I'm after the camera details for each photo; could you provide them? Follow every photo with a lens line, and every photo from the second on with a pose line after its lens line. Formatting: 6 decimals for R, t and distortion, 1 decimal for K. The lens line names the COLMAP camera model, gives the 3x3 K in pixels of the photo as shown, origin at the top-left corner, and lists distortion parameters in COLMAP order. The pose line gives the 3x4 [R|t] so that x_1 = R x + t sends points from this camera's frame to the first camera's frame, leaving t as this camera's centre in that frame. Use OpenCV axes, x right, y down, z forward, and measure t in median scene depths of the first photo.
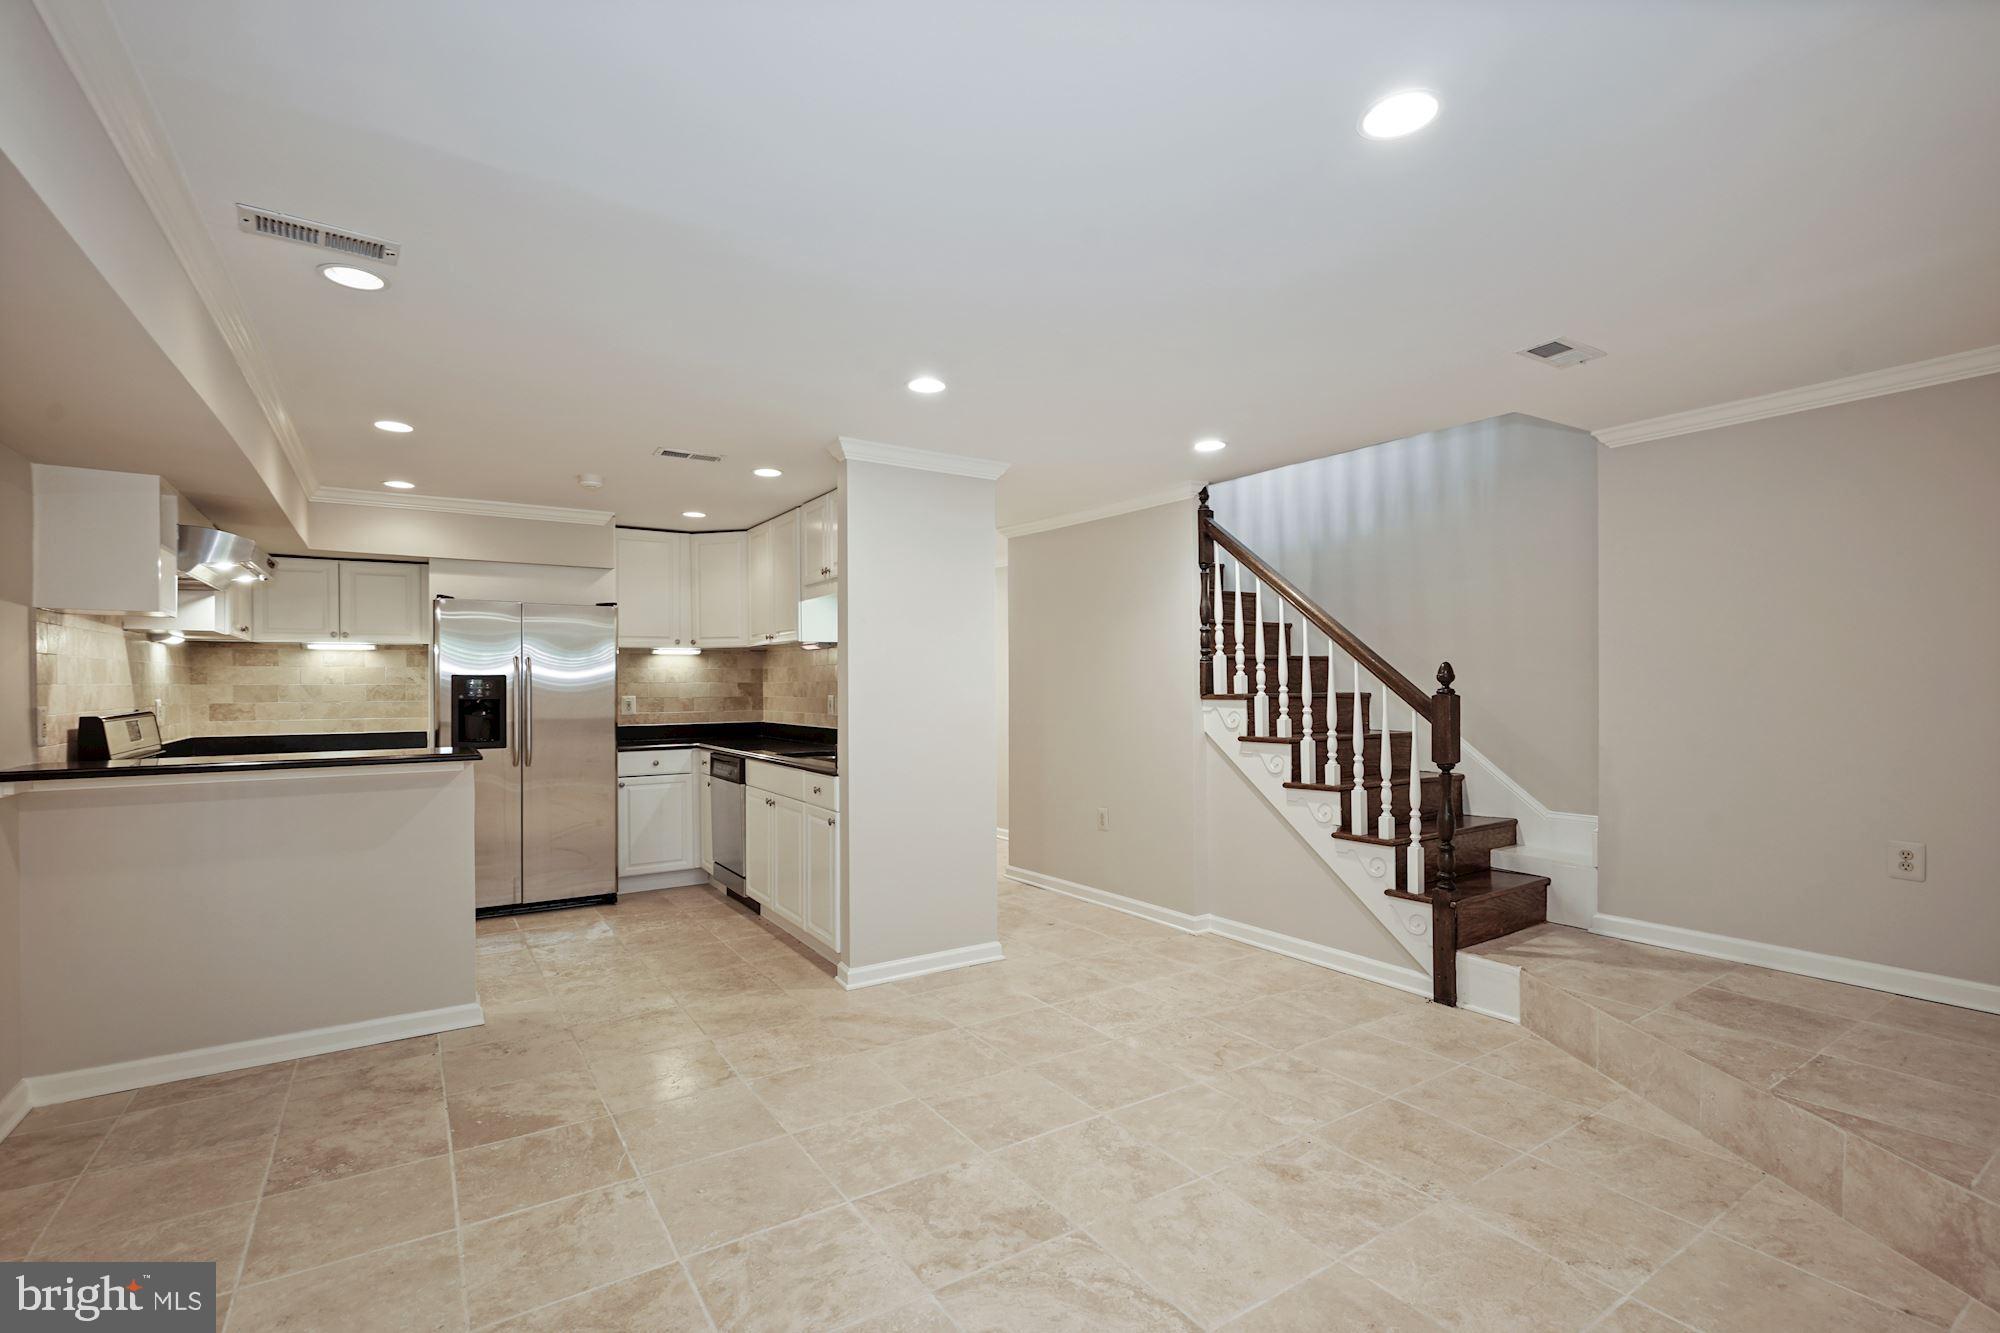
lens RADIAL K [[907.6, 0, 1007.3], [0, 907.6, 677.8], [0, 0, 1]] dist [0.005218, 0.000336]
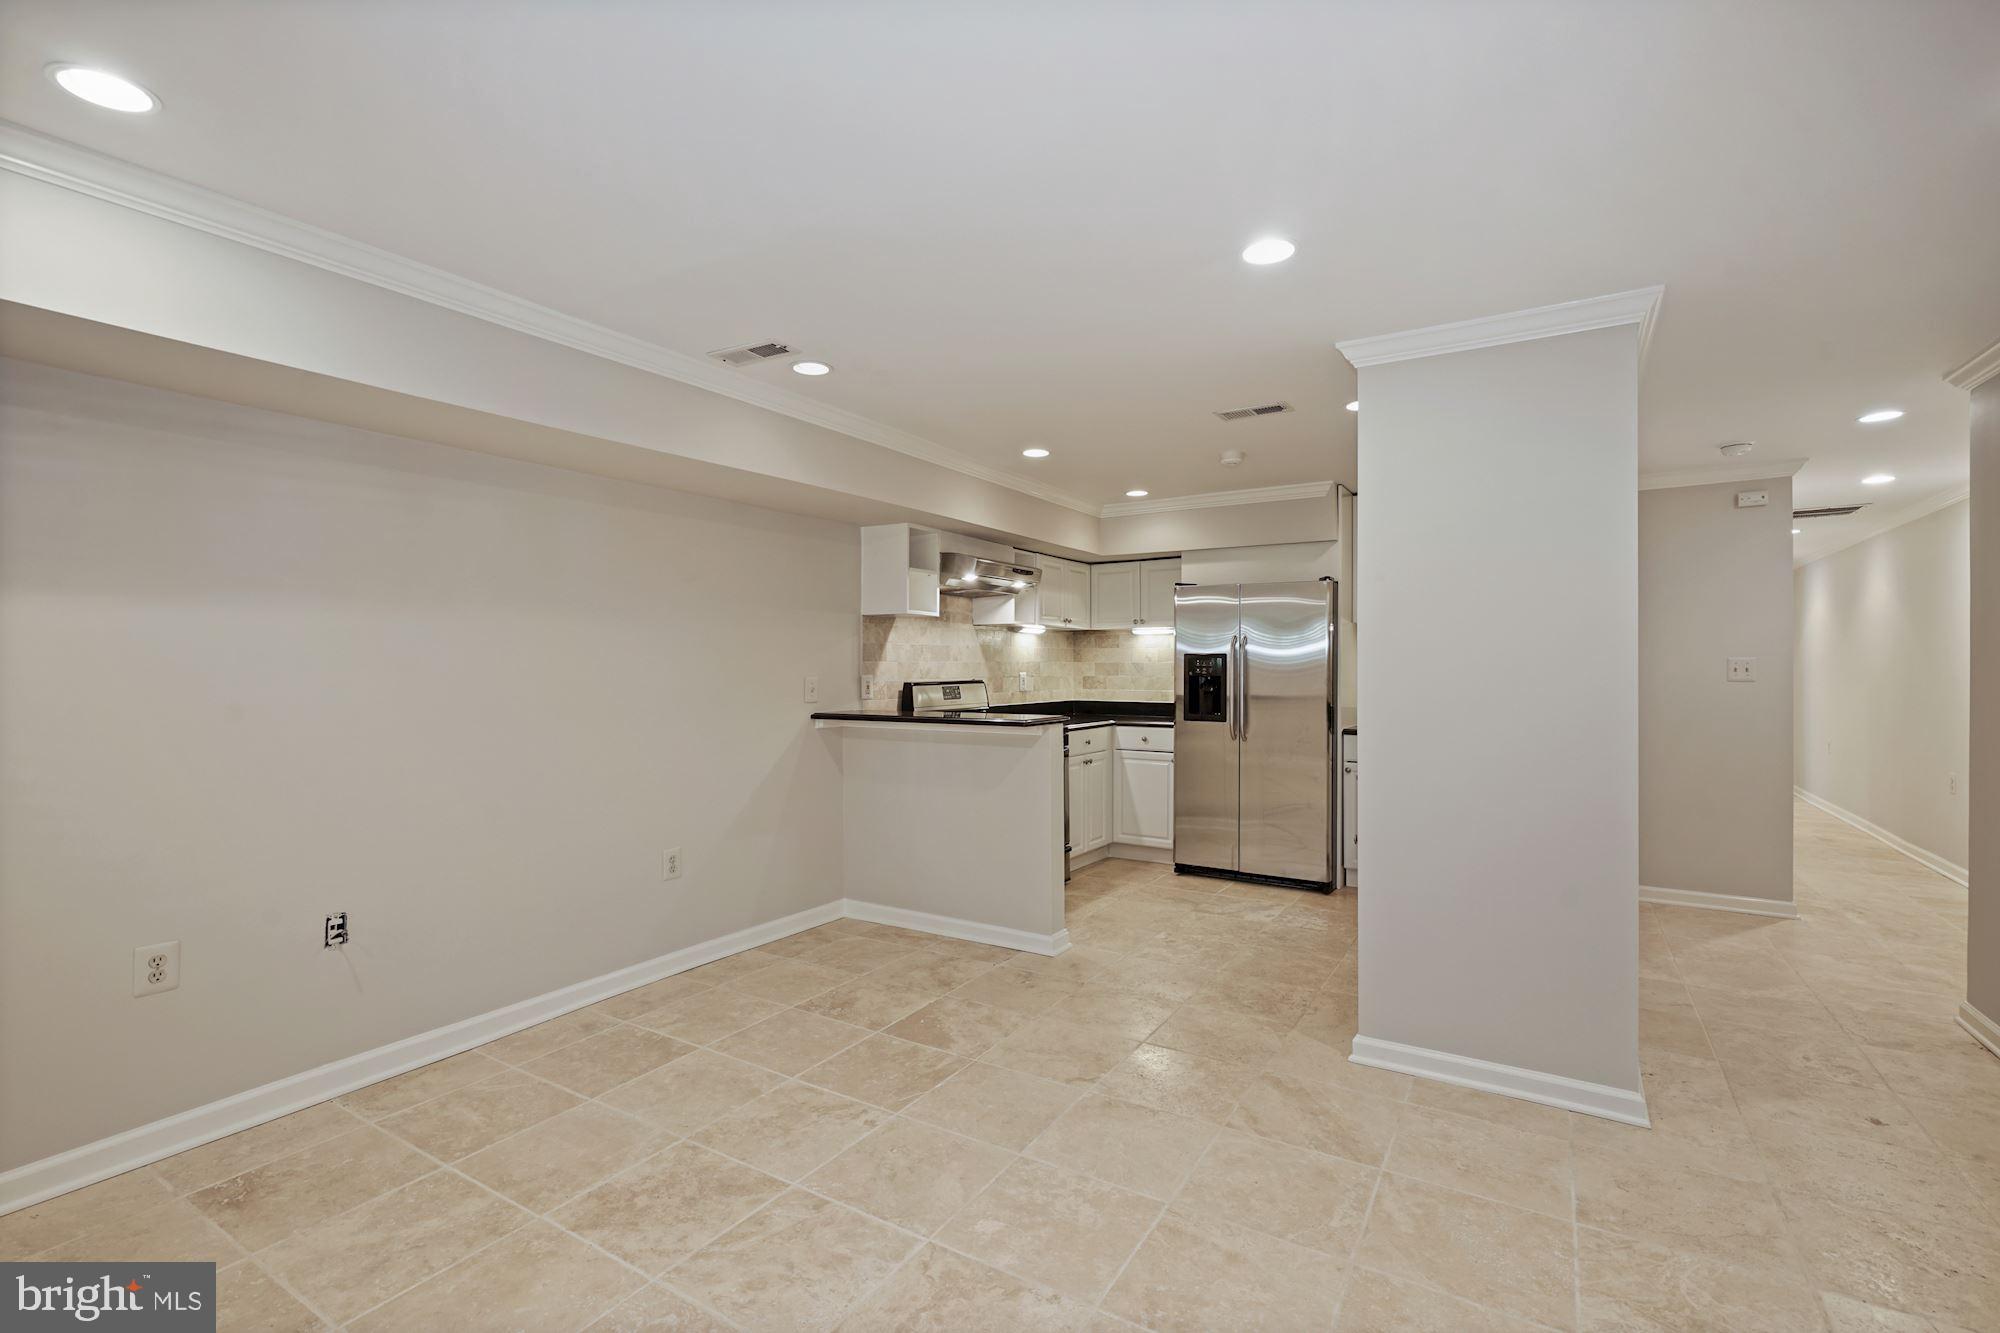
lens RADIAL K [[907.6, 0, 1002.6], [0, 907.6, 662.5], [0, 0, 1]] dist [0.005218, 0.000336]
pose [[0.421178, 0.002121, -0.906975, 0.423138], [0.004867, 0.999978, 0.004599, 0.001368], [0.906965, -0.006351, 0.421158, 0.436824]]
